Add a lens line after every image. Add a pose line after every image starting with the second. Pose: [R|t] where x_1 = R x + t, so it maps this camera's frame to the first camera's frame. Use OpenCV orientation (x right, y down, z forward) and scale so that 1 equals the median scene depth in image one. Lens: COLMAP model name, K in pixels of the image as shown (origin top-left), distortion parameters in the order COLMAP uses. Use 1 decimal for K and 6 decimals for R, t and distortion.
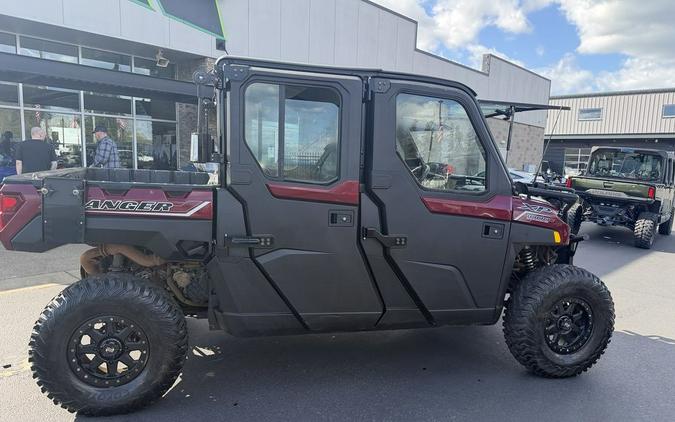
lens RADIAL K [[501.7, 0, 339.8], [0, 501.7, 209.0], [0, 0, 1]] dist [0.031540, -0.033178]
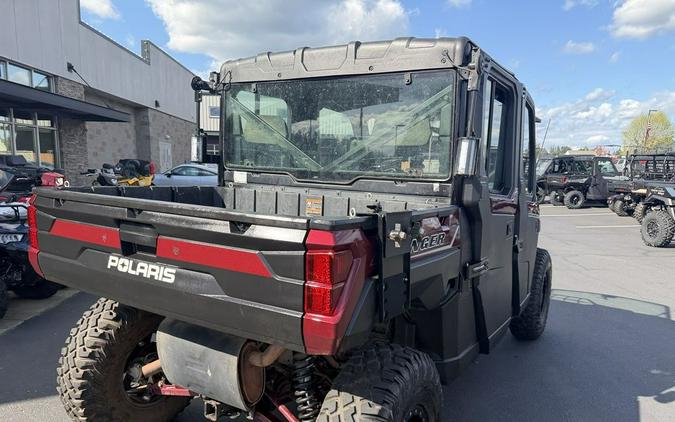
lens RADIAL K [[501.7, 0, 346.4], [0, 501.7, 232.9], [0, 0, 1]] dist [0.031540, -0.033178]
pose [[0.698583, -0.114524, 0.706304, -0.890838], [0.072952, 0.993364, 0.088915, -0.081325], [-0.711800, -0.010588, 0.702302, 0.552381]]
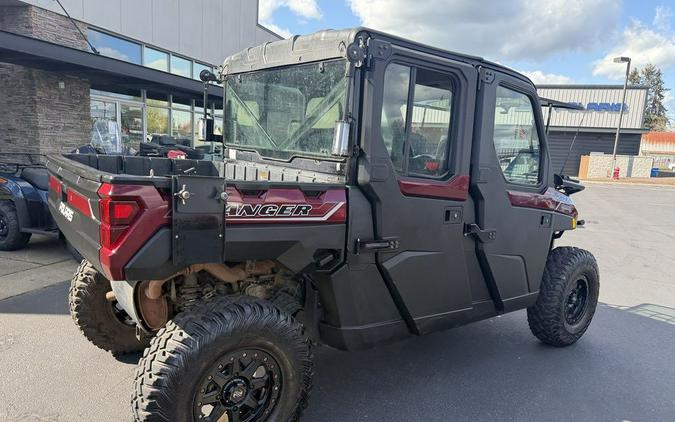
lens RADIAL K [[501.7, 0, 343.7], [0, 501.7, 224.4], [0, 0, 1]] dist [0.031540, -0.033178]
pose [[0.910534, -0.044136, 0.411071, -0.579057], [0.015275, 0.997198, 0.073233, -0.036631], [-0.413151, -0.060402, 0.908657, 0.221472]]
